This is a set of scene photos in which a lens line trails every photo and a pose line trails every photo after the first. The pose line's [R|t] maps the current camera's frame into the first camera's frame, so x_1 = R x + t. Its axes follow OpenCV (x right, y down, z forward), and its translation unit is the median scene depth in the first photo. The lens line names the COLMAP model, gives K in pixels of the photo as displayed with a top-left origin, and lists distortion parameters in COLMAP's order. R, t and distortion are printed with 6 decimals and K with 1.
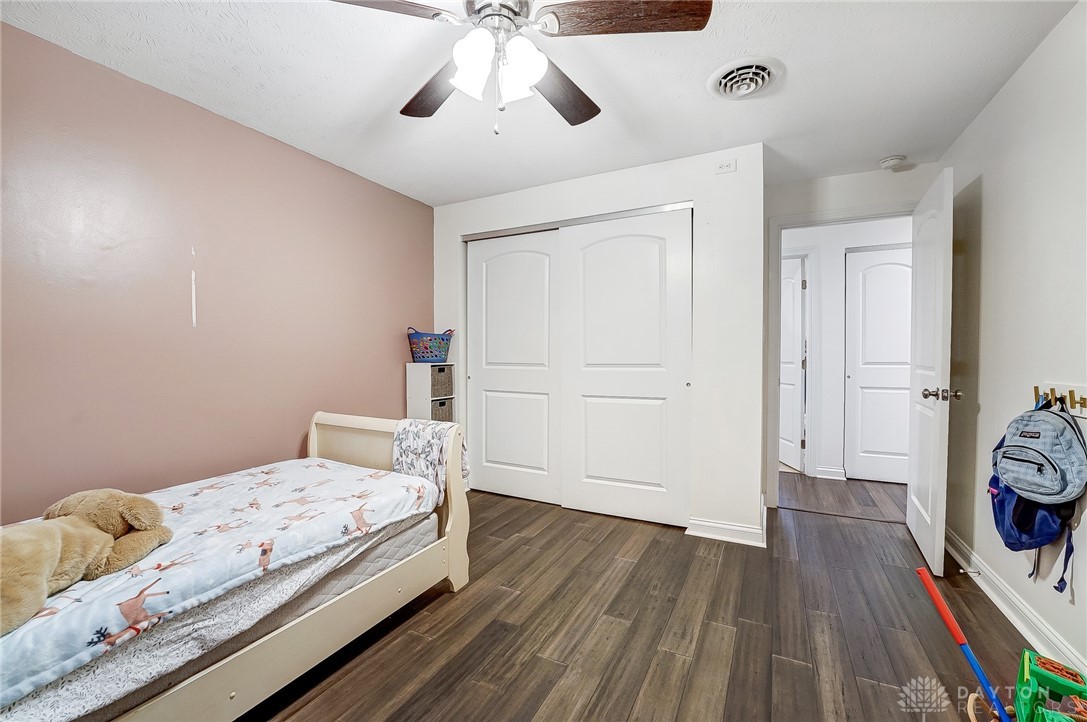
lens RADIAL K [[437.2, 0, 543.5], [0, 437.2, 361.0], [0, 0, 1]] dist [-0.026117, -0.000223]
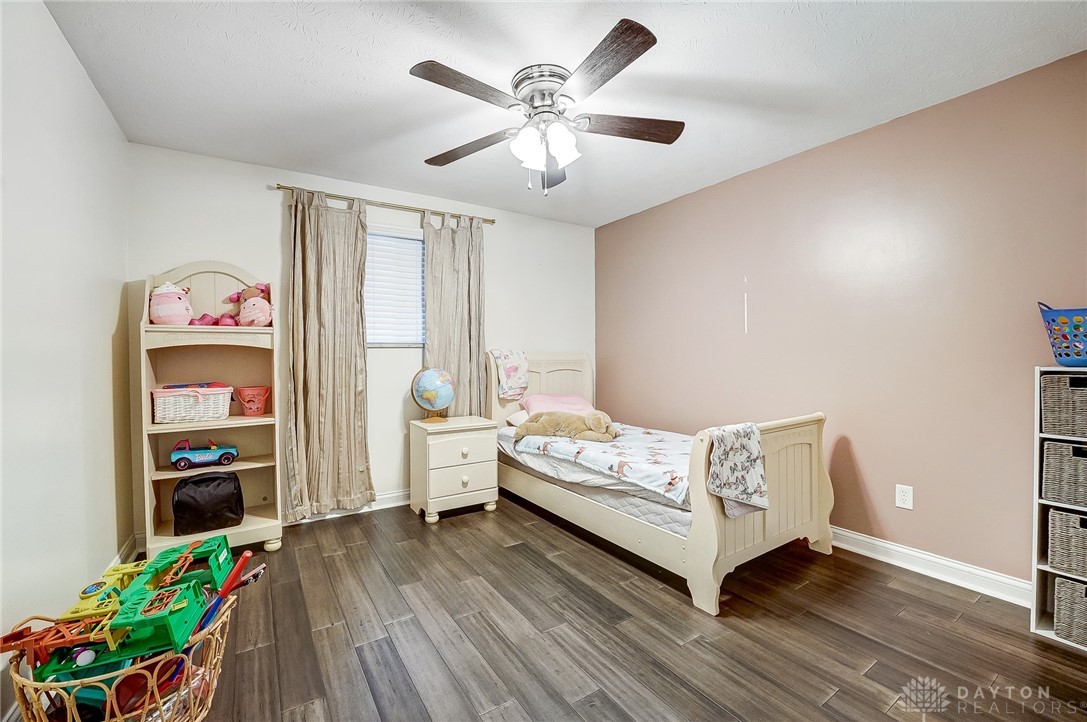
lens RADIAL K [[443.8, 0, 541.0], [0, 443.8, 361.0], [0, 0, 1]] dist [-0.026126, 0.000255]
pose [[-0.483089, 0.016466, -0.875416, 0.994520], [-0.004302, 0.999766, 0.021179, -0.023517], [0.875561, 0.013997, -0.482905, 1.464779]]
